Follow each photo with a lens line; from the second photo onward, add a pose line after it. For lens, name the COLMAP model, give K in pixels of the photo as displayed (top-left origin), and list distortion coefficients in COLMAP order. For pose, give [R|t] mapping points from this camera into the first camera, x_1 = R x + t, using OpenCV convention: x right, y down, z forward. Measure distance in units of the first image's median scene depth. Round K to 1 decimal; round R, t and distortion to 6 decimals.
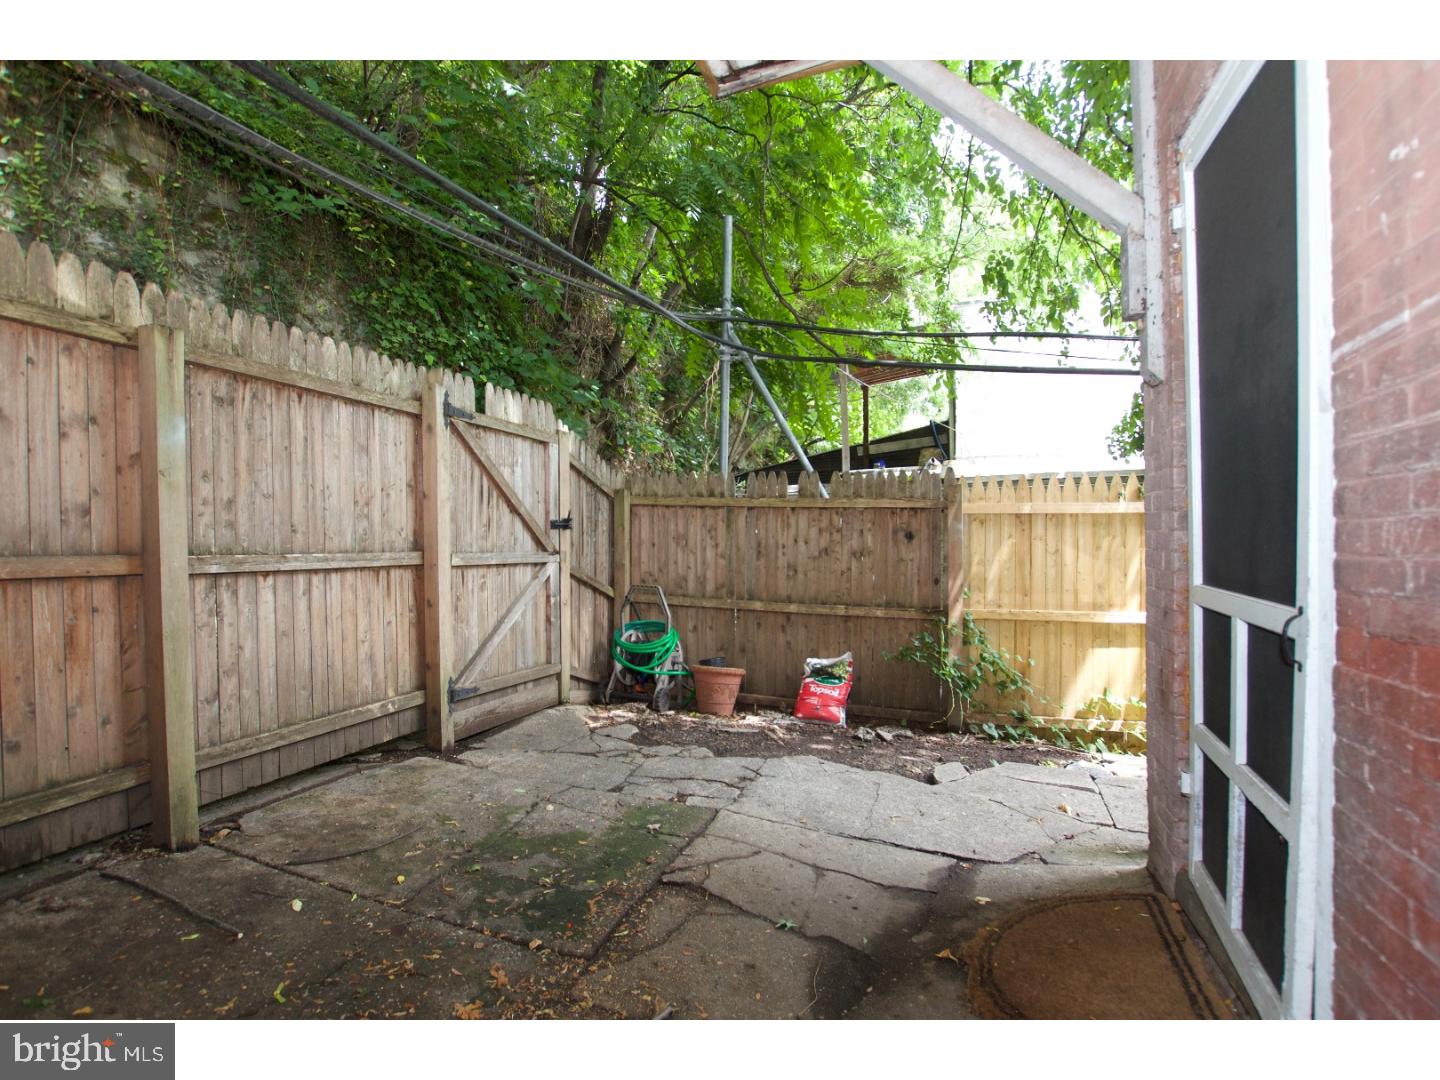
lens RADIAL K [[685.4, 0, 721.4], [0, 685.4, 553.2], [0, 0, 1]] dist [-0.037387, 0.007485]
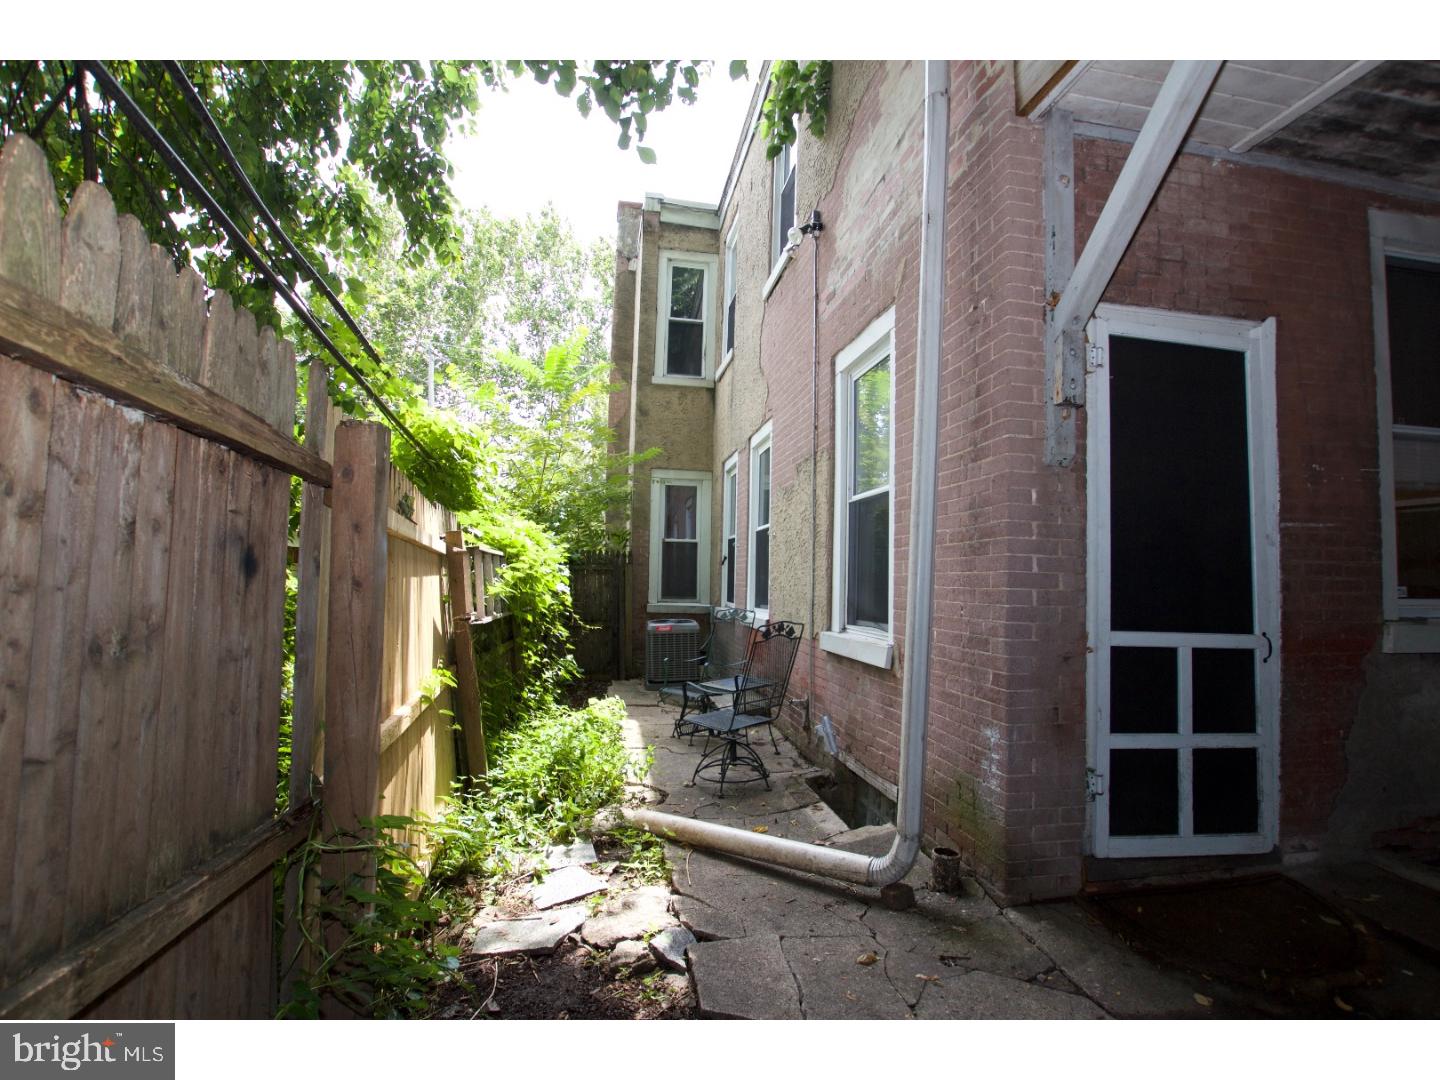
lens RADIAL K [[685.4, 0, 721.4], [0, 685.4, 553.2], [0, 0, 1]] dist [-0.037387, 0.007485]
pose [[-0.482644, 0.043146, 0.874753, -0.118082], [0.003289, 0.998868, -0.047453, -0.047646], [-0.875811, -0.020026, -0.482239, 2.208406]]
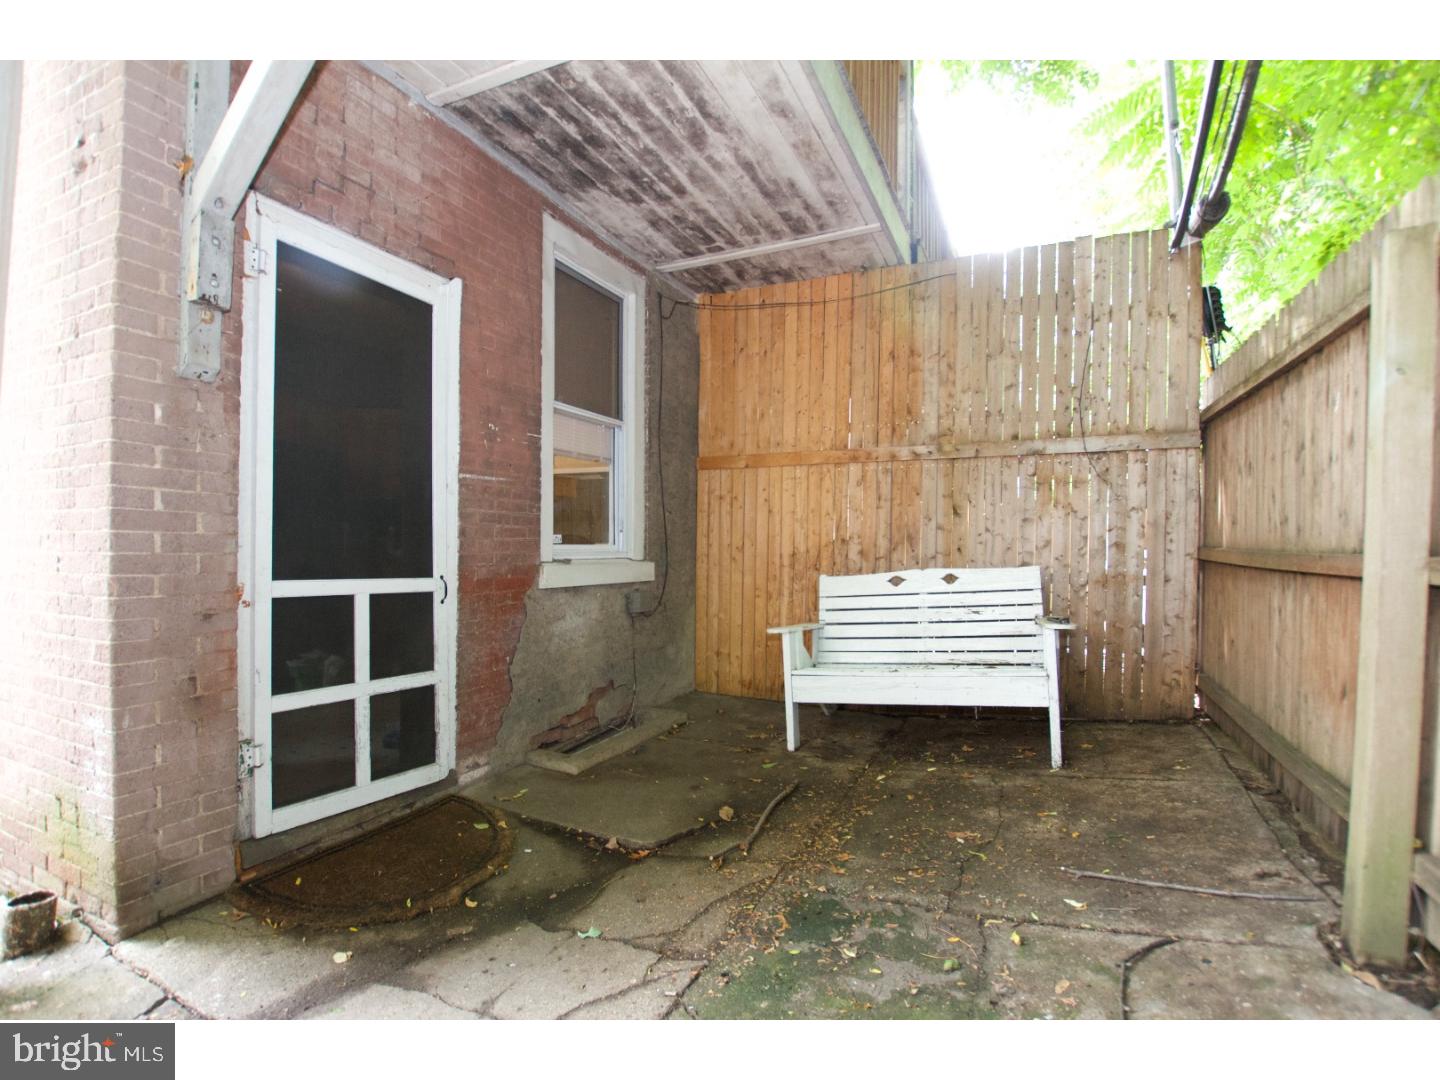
lens RADIAL K [[685.4, 0, 721.4], [0, 685.4, 553.2], [0, 0, 1]] dist [-0.037387, 0.007485]
pose [[-0.993635, 0.005648, 0.112506, -0.216404], [0.008119, 0.999736, 0.021514, -0.022950], [-0.112354, 0.022291, -0.993418, 1.975752]]
